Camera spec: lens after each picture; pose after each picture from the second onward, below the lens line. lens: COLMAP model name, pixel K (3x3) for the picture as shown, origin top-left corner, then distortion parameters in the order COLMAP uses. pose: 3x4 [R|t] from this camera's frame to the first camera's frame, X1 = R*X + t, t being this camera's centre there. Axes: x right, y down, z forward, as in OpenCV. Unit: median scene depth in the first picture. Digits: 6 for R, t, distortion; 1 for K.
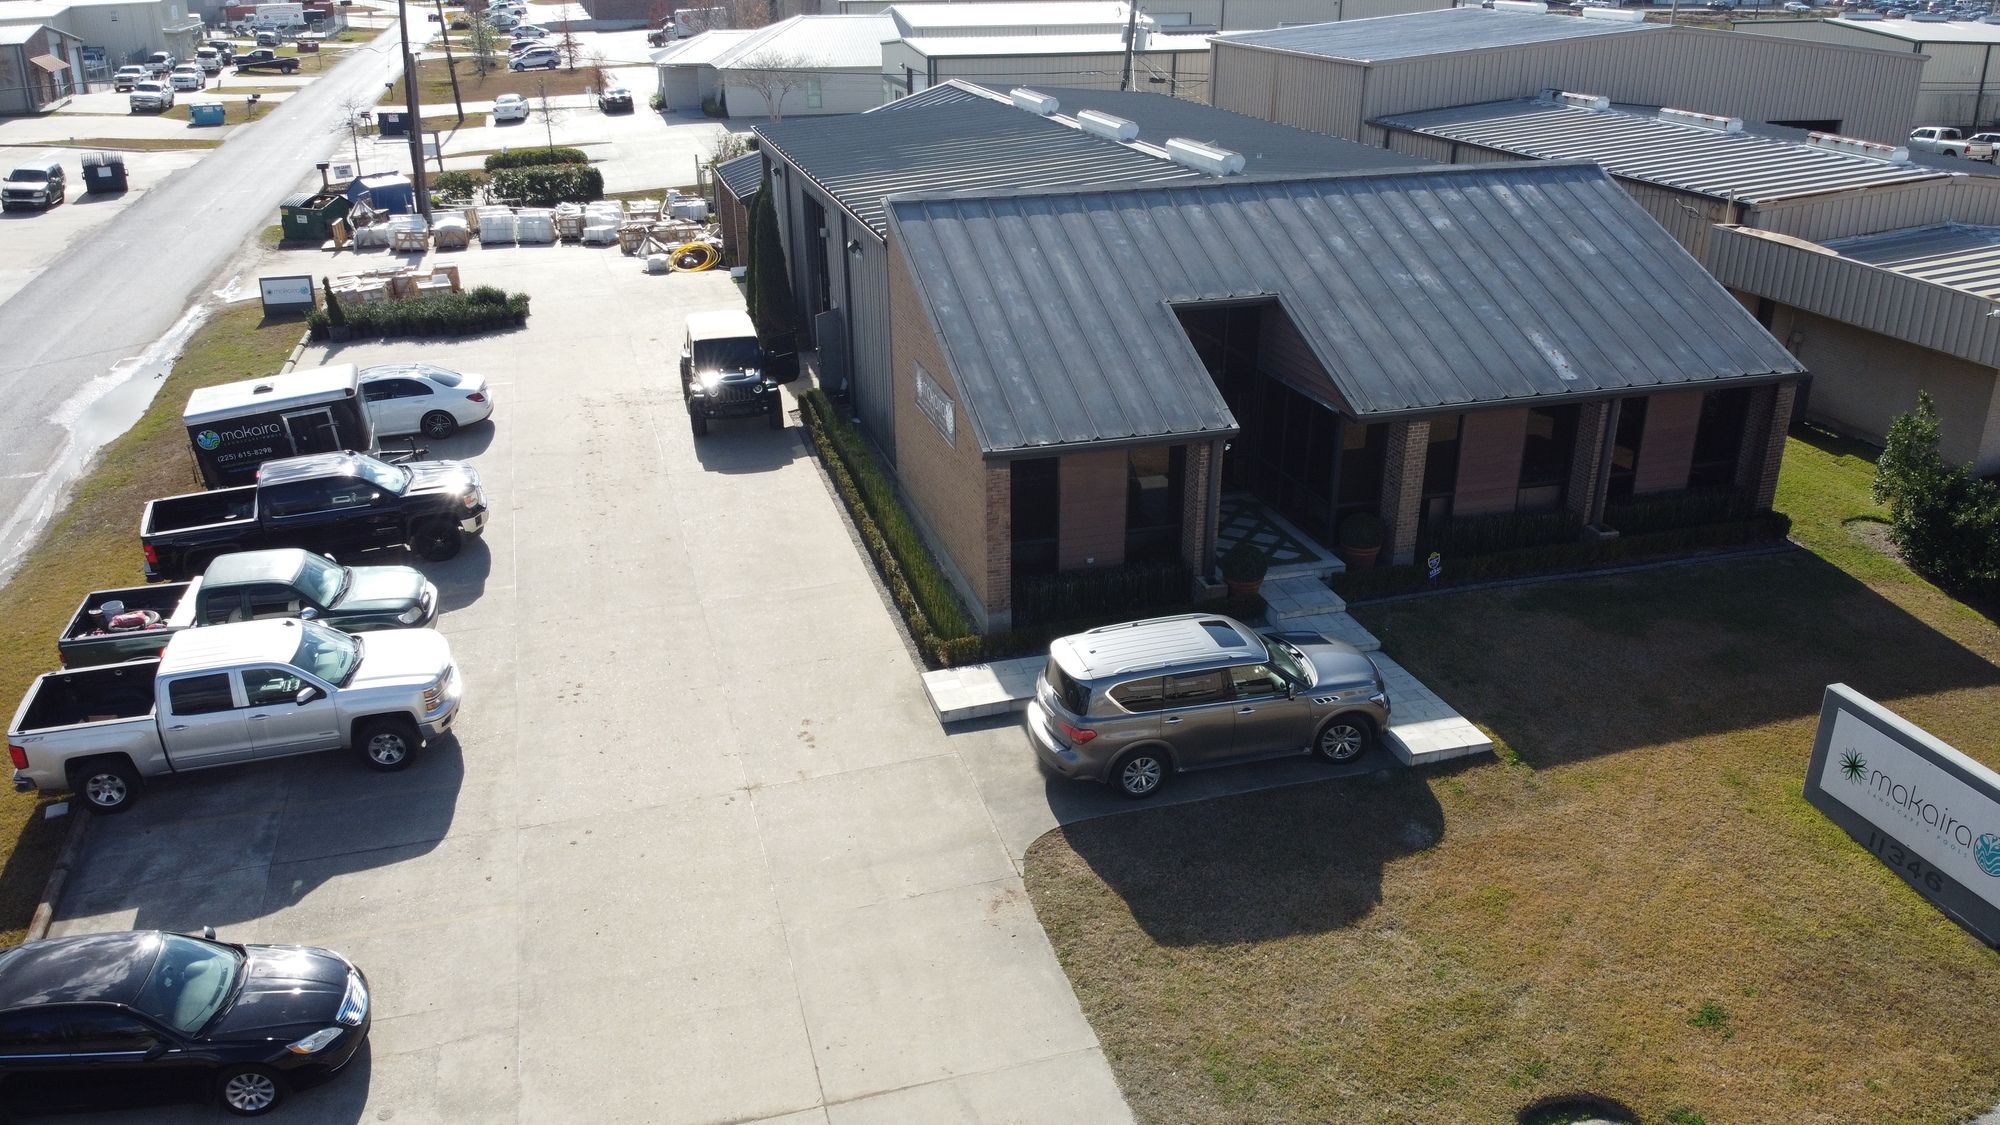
lens RADIAL K [[1480.8, 0, 1000.0], [0, 1480.8, 562.5], [0, 0, 1]] dist [0.086604, -0.174448]
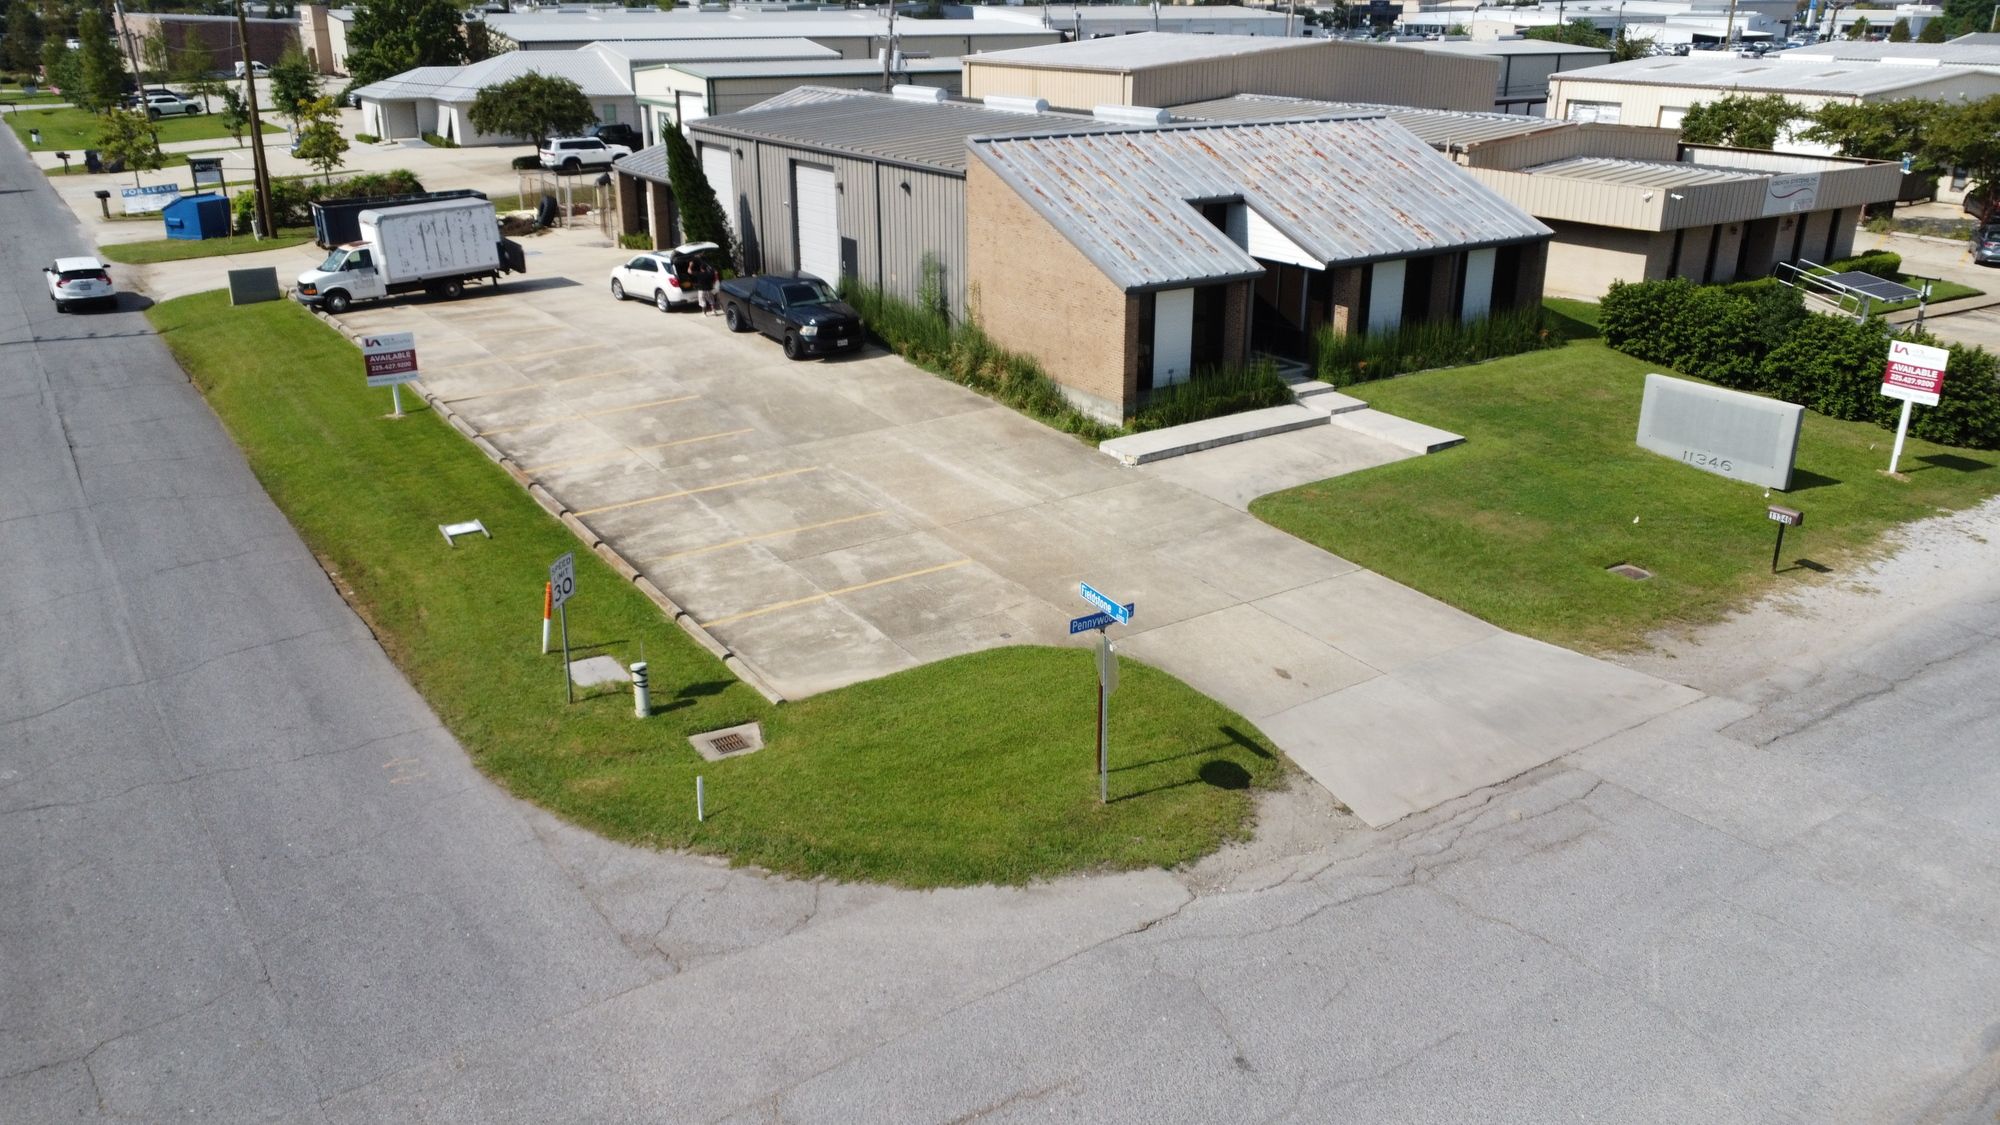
lens RADIAL K [[1513.3, 0, 1002.3], [0, 1513.3, 558.8], [0, 0, 1]] dist [0.002291, -0.011672]
pose [[0.952992, -0.102279, 0.285211, -0.502872], [0.113334, 0.993303, -0.022483, 0.182694], [-0.281001, 0.053750, 0.958201, -0.339846]]
